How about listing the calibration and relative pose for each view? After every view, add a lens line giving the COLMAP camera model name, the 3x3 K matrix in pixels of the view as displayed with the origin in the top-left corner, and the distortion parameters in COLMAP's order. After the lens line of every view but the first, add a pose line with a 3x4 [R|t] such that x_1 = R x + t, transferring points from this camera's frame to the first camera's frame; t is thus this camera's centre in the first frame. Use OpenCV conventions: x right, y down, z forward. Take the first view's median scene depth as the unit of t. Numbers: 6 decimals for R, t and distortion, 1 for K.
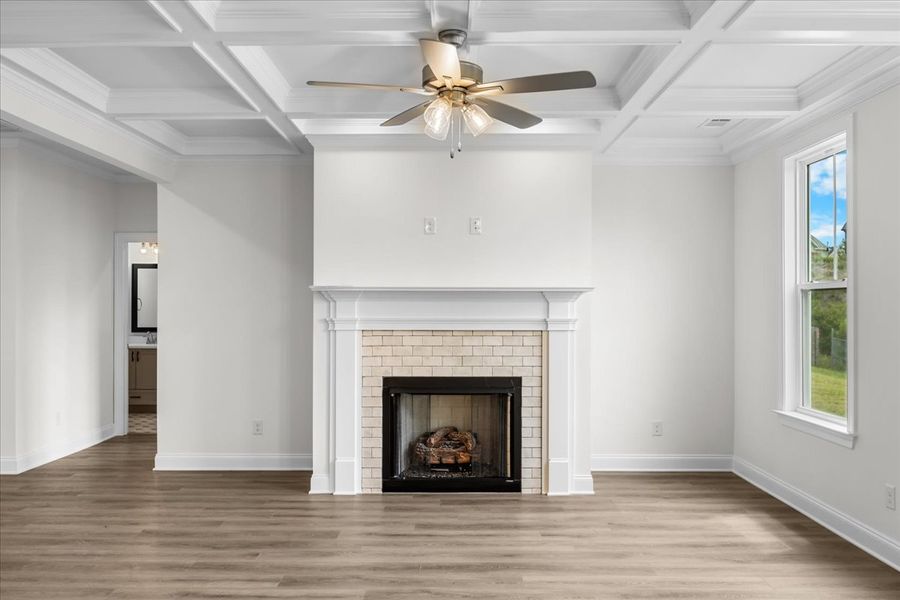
lens RADIAL K [[340.2, 0, 451.3], [0, 340.2, 304.4], [0, 0, 1]] dist [-0.002531, -0.000064]
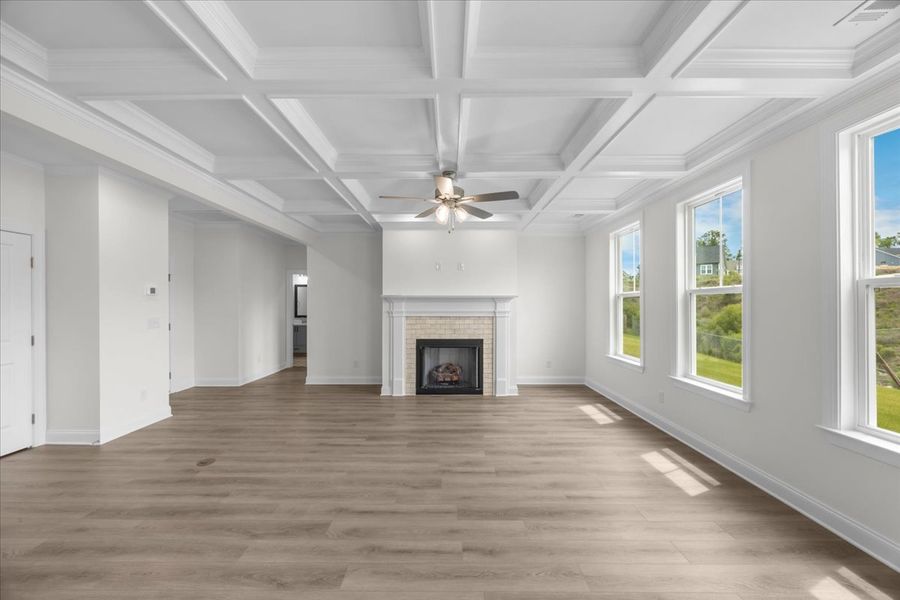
lens RADIAL K [[340.2, 0, 449.7], [0, 340.2, 302.3], [0, 0, 1]] dist [-0.002531, -0.000064]
pose [[0.999998, -0.001236, 0.001674, -0.000018], [0.001245, 0.999986, -0.005207, 0.000344], [-0.001667, 0.005209, 0.999985, -1.070110]]
